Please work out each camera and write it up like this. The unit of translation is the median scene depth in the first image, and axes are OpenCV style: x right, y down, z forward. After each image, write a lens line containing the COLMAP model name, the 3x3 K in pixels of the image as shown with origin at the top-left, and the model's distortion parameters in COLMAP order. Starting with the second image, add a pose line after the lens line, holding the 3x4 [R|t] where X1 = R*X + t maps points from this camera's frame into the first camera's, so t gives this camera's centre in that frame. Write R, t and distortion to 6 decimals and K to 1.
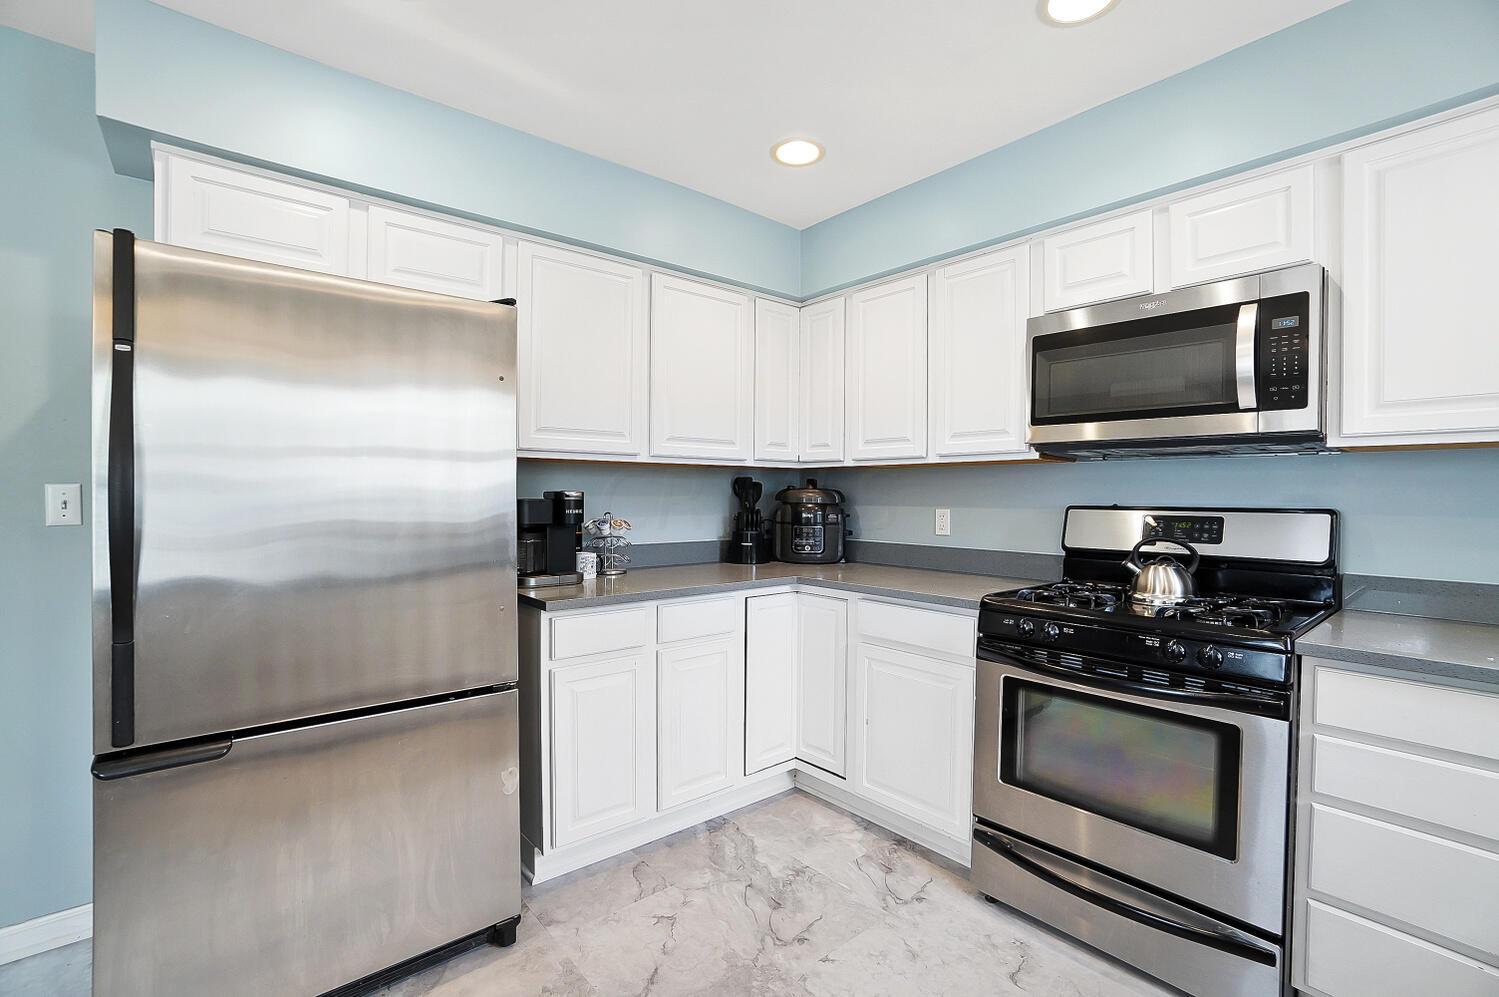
lens RADIAL K [[669.8, 0, 735.0], [0, 669.8, 500.1], [0, 0, 1]] dist [-0.060420, 0.021739]
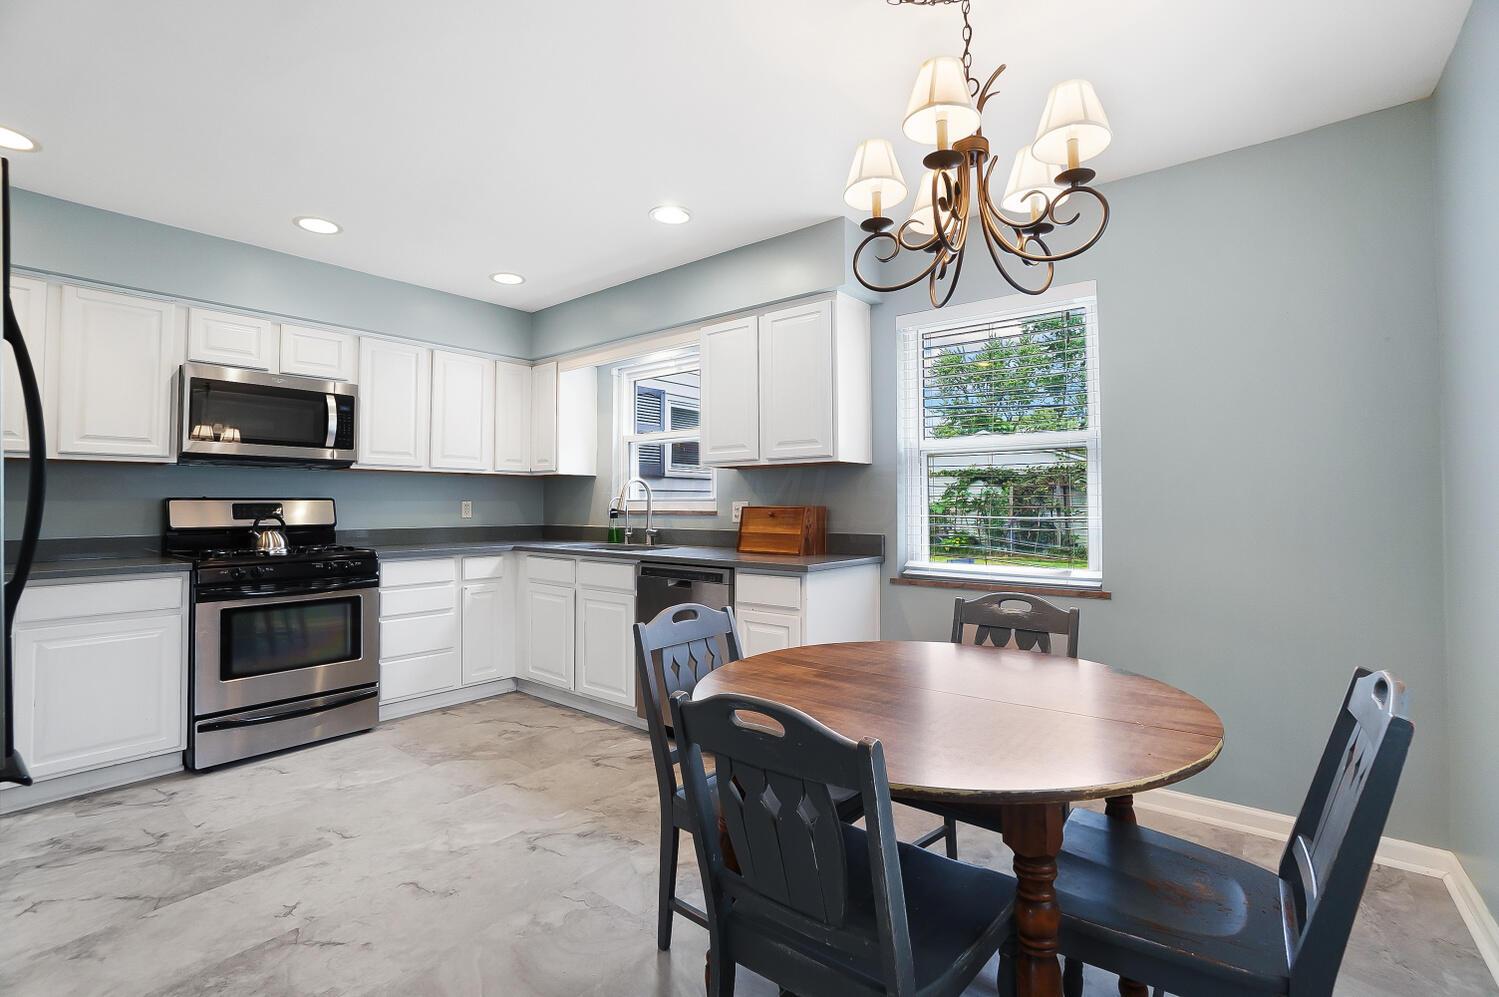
lens RADIAL K [[670.9, 0, 743.3], [0, 670.9, 482.5], [0, 0, 1]] dist [-0.062209, 0.020630]
pose [[-0.195288, 0.028466, 0.980333, -1.178765], [0.011806, 0.999574, -0.026673, 0.030494], [-0.980675, 0.006364, -0.195541, 0.118252]]
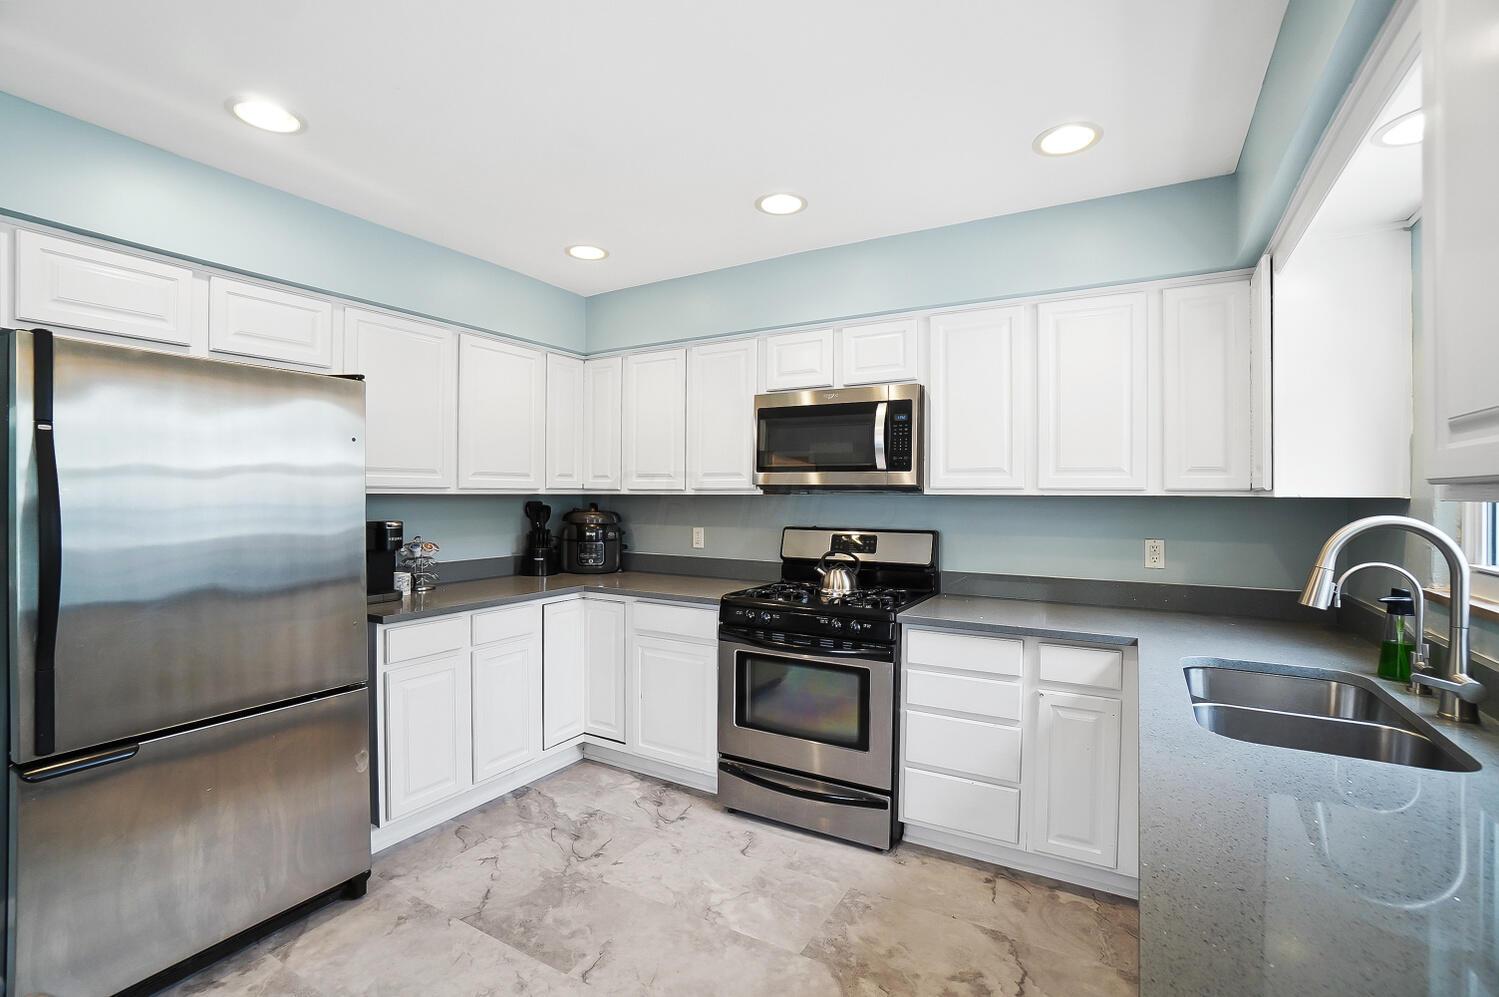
lens RADIAL K [[678.1, 0, 734.7], [0, 678.1, 494.6], [0, 0, 1]] dist [-0.063462, 0.021323]
pose [[0.943307, -0.001396, 0.331918, -0.075548], [0.003968, 0.999967, -0.007074, -0.057016], [-0.331897, 0.007990, 0.943282, -0.351479]]
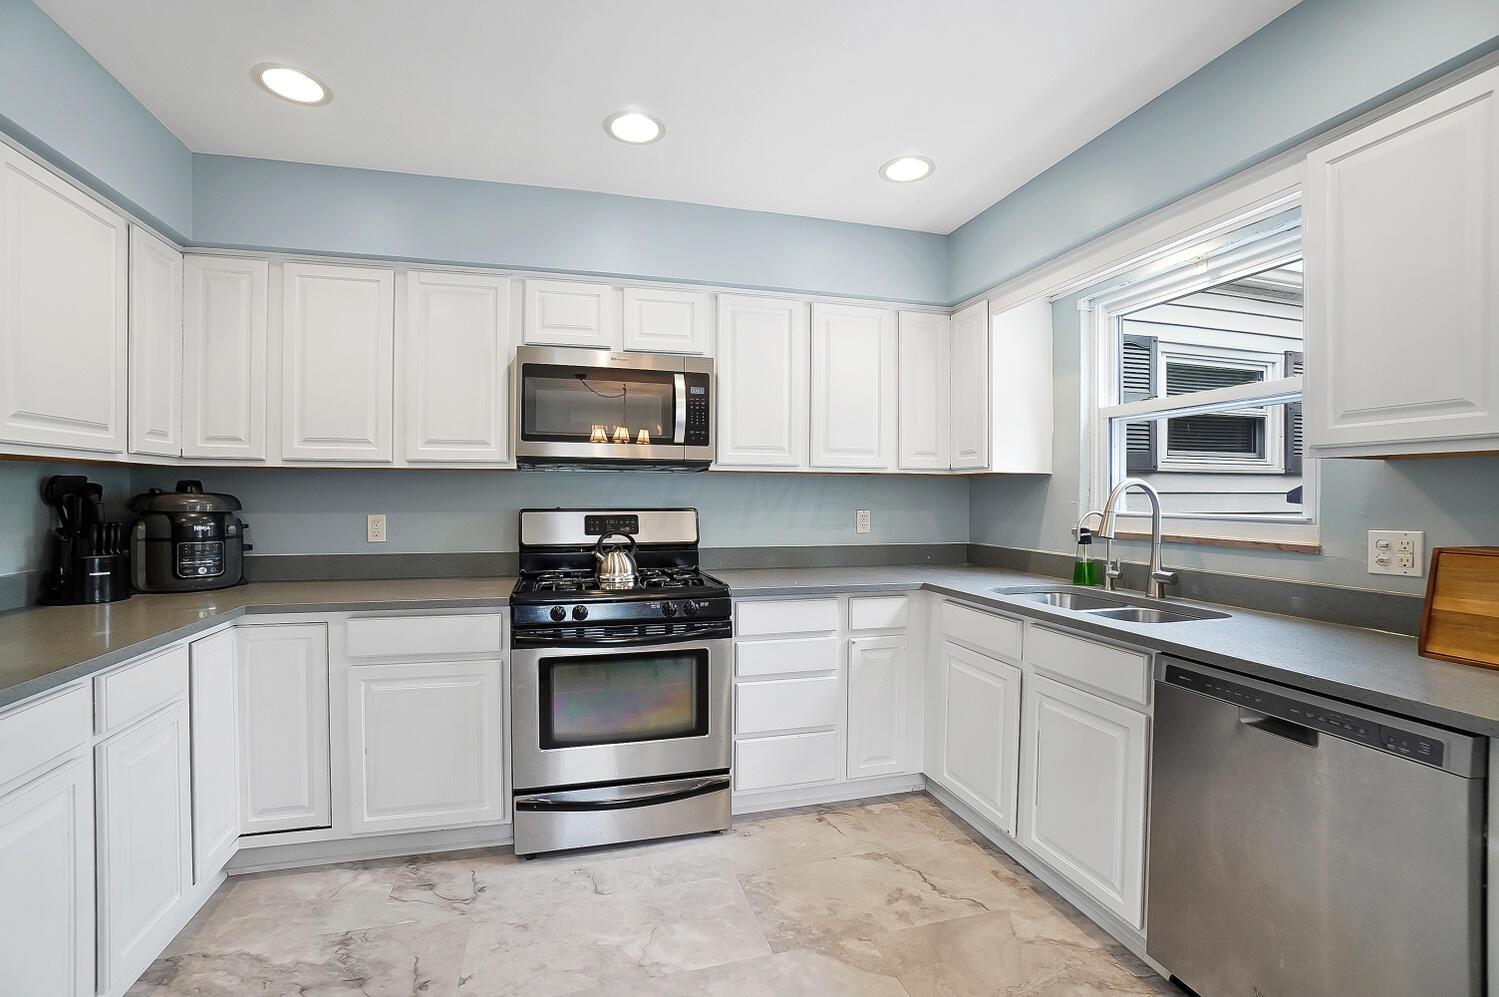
lens RADIAL K [[666.9, 0, 746.1], [0, 666.9, 502.6], [0, 0, 1]] dist [-0.063693, 0.022133]
pose [[0.408572, -0.013485, 0.912627, -0.461492], [0.007364, 0.999907, 0.011478, -0.015329], [-0.912696, 0.002030, 0.408633, 0.183161]]
